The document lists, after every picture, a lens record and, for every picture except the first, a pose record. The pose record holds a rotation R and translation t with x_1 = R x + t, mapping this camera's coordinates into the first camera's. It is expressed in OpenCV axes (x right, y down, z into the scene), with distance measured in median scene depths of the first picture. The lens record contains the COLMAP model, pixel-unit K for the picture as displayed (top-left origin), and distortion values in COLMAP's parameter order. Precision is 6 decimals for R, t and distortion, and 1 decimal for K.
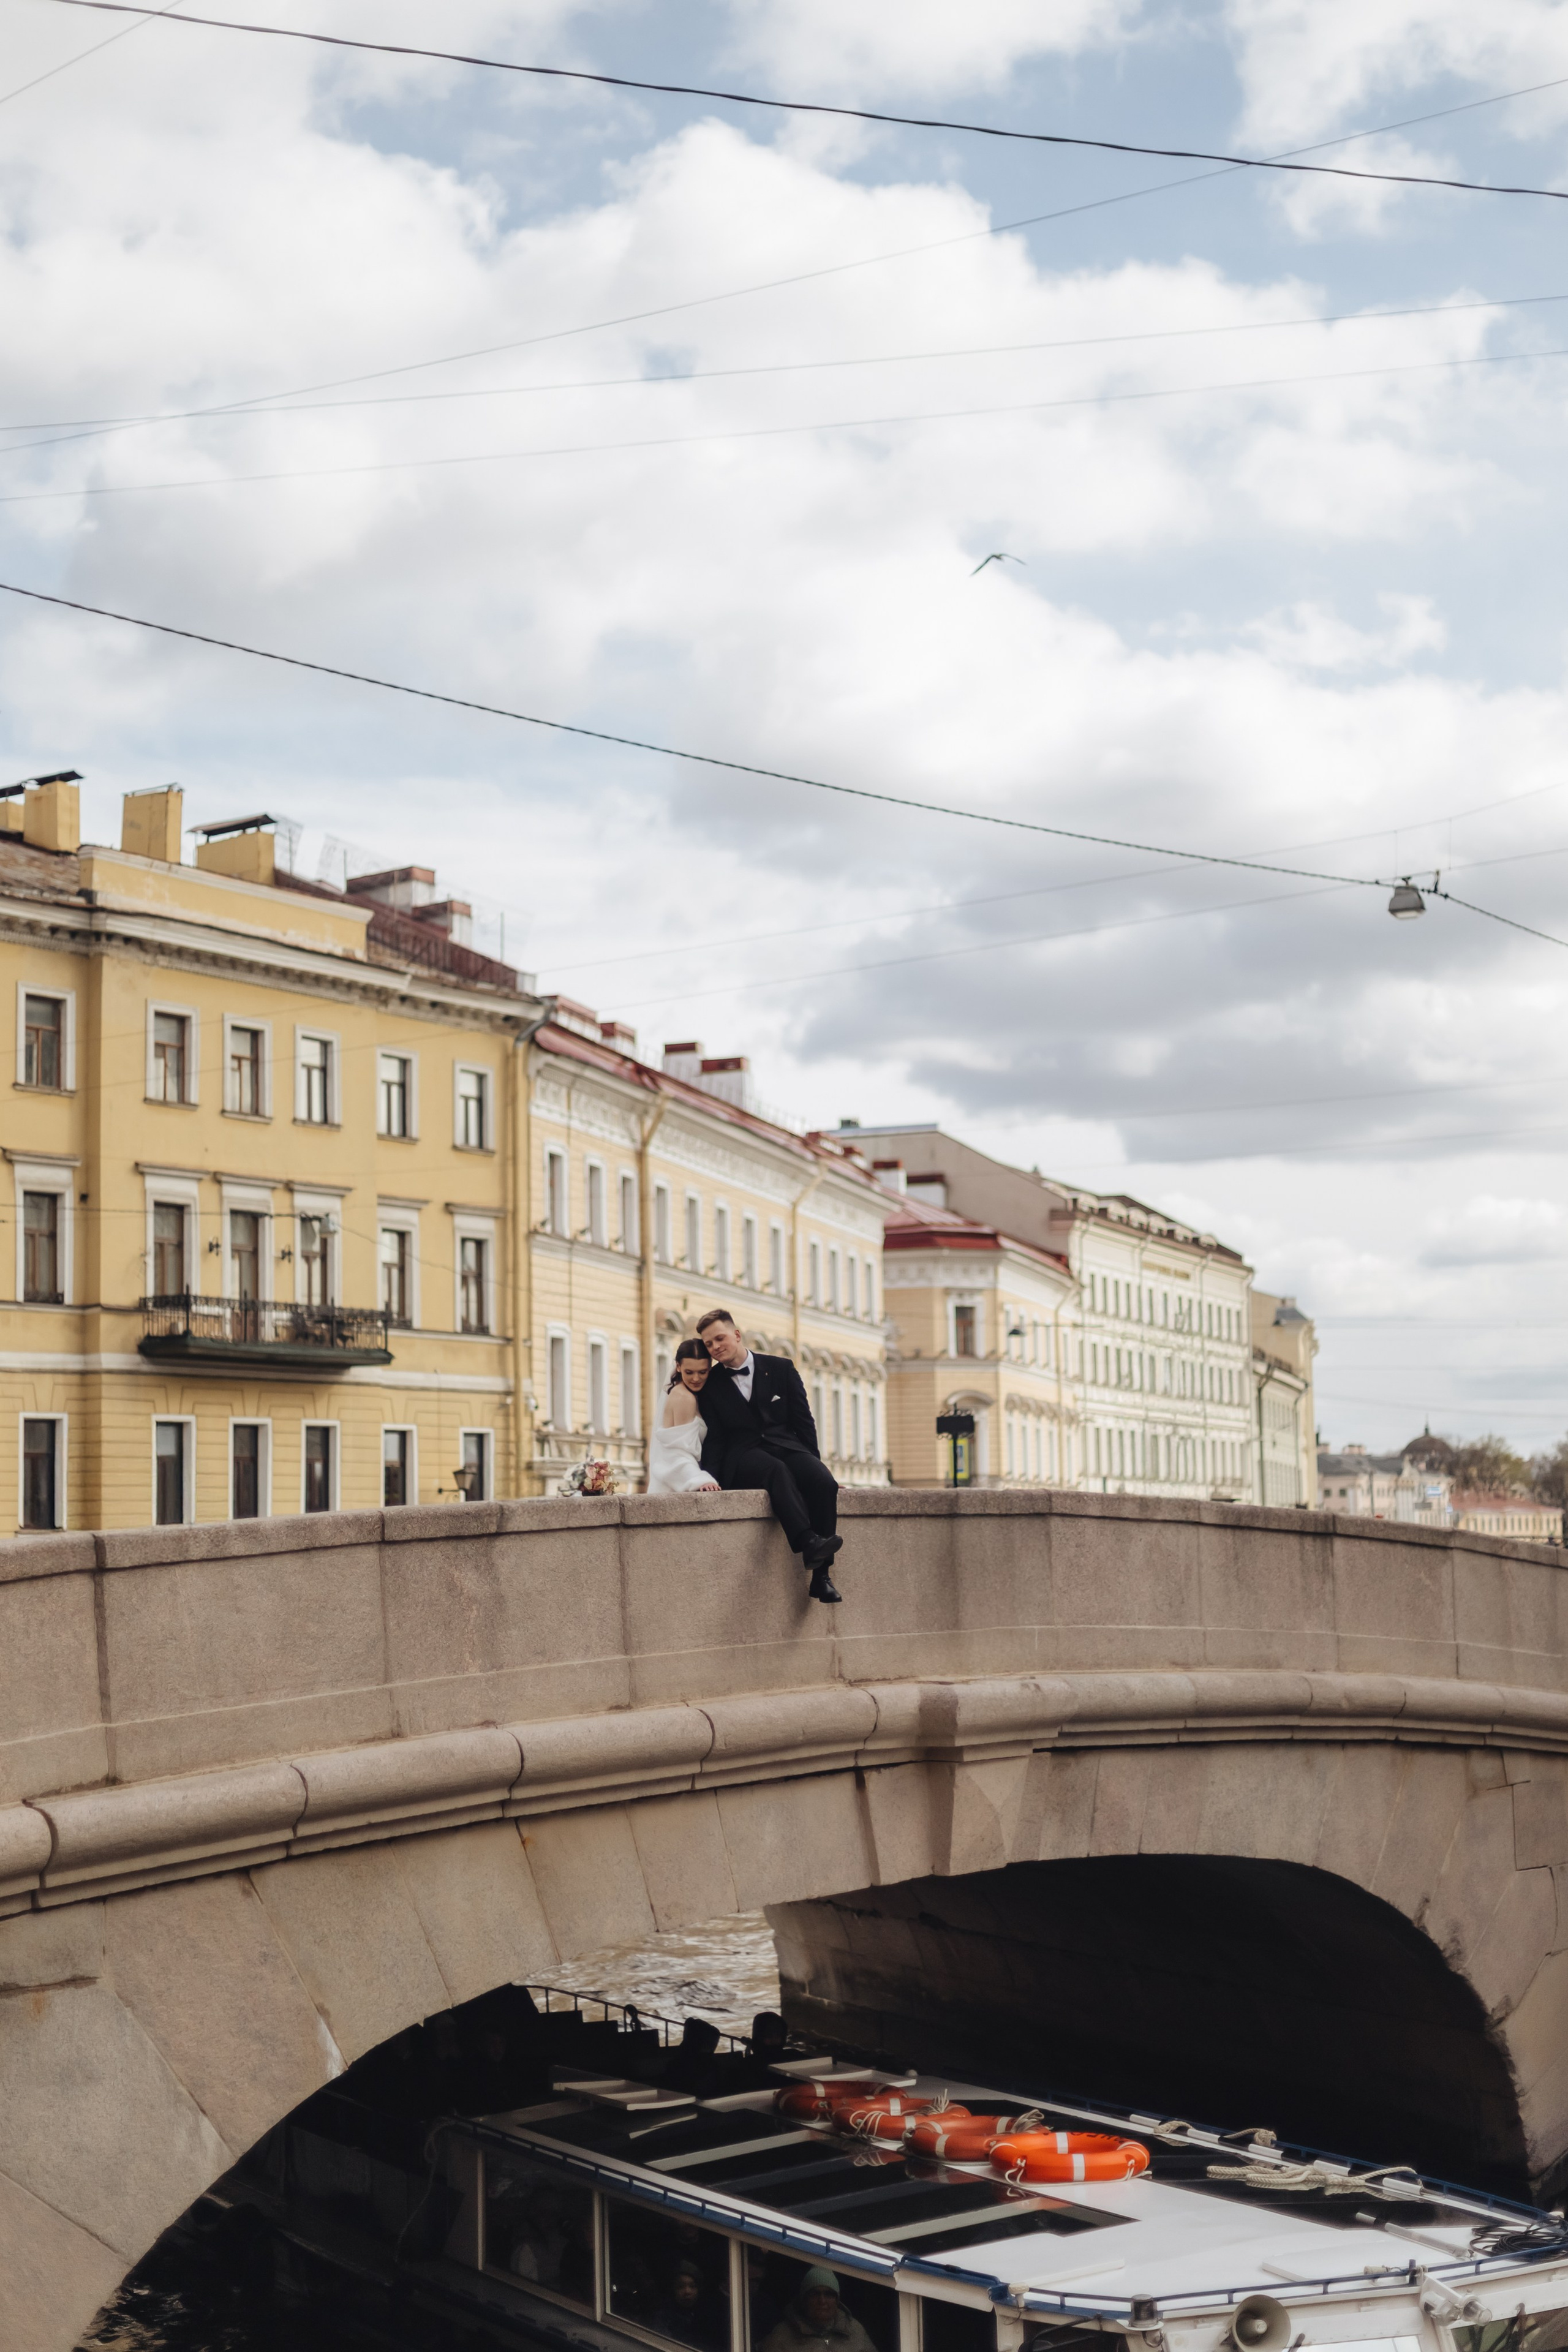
lens RADIAL K [[3355.5, 0, 746.3], [0, 3355.5, 1245.5], [0, 0, 1]] dist [0.018050, 0.000000]
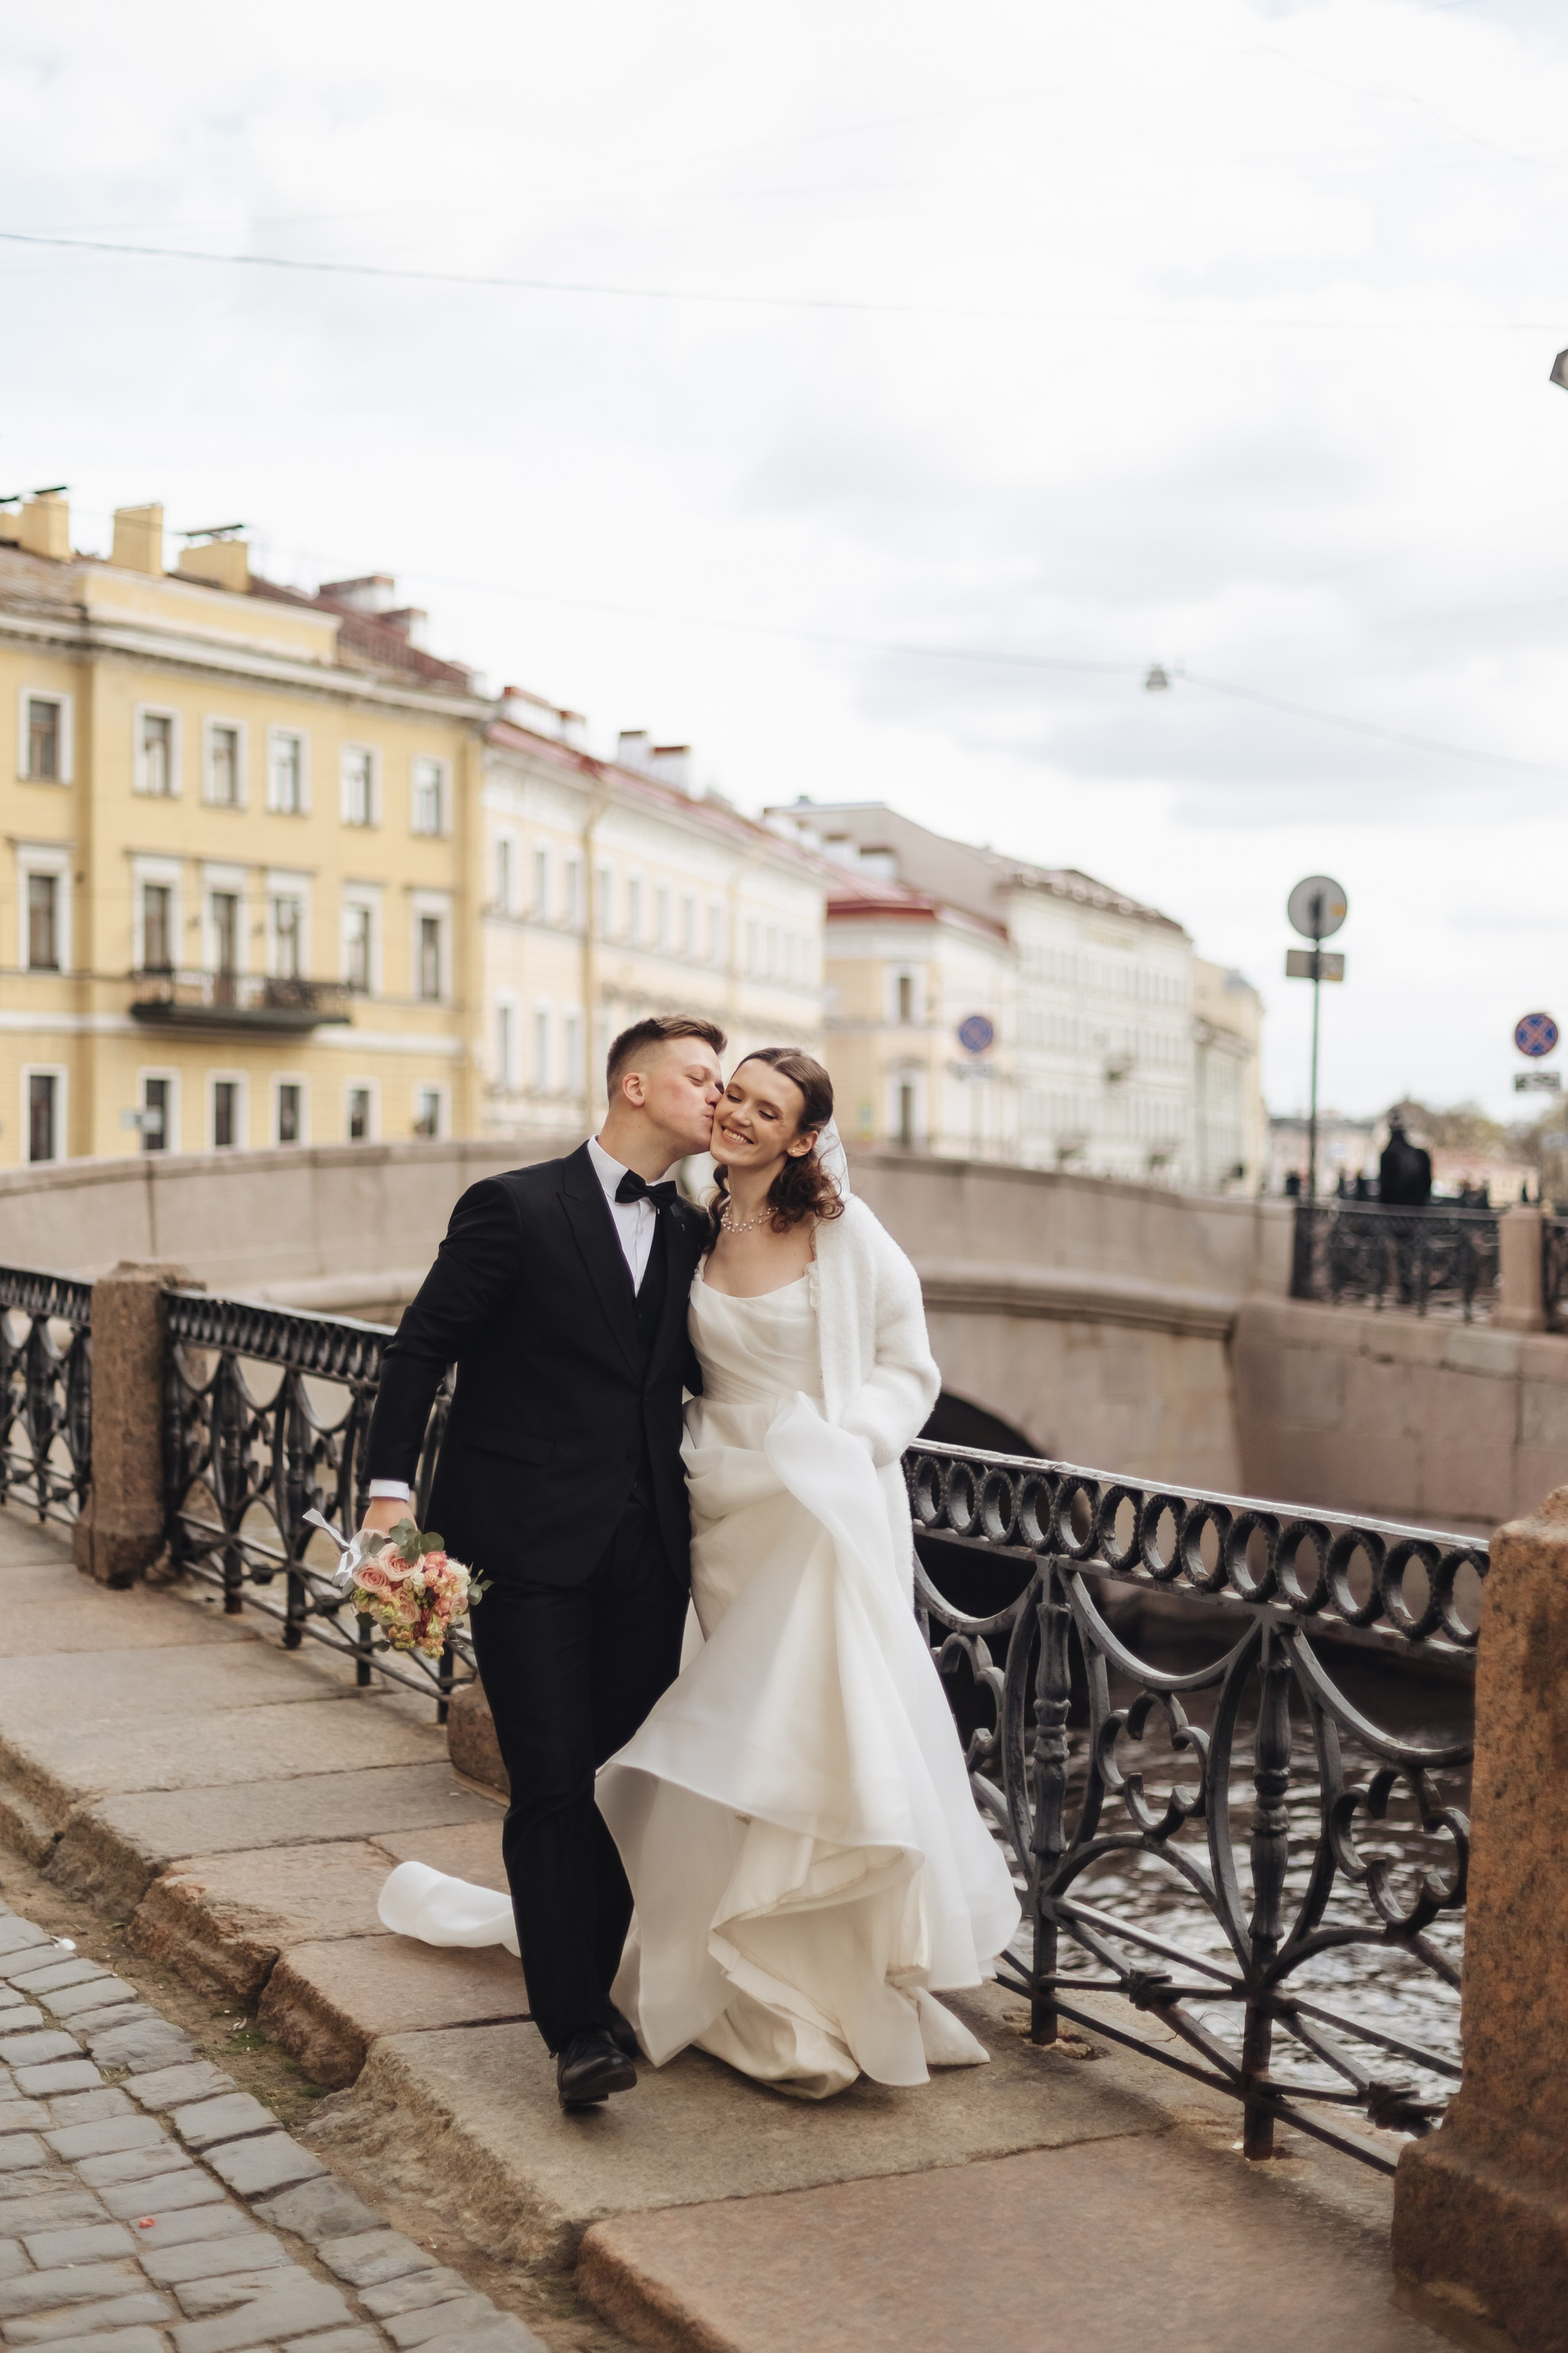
lens RADIAL K [[3356.7, 0, 776.6], [0, 3356.7, 1184.6], [0, 0, 1]] dist [0.018050, 0.000000]
pose [[0.999832, 0.008813, 0.016088, 0.017260], [-0.010125, 0.996469, 0.083347, -0.007868], [-0.015297, -0.083496, 0.996391, -0.122434]]
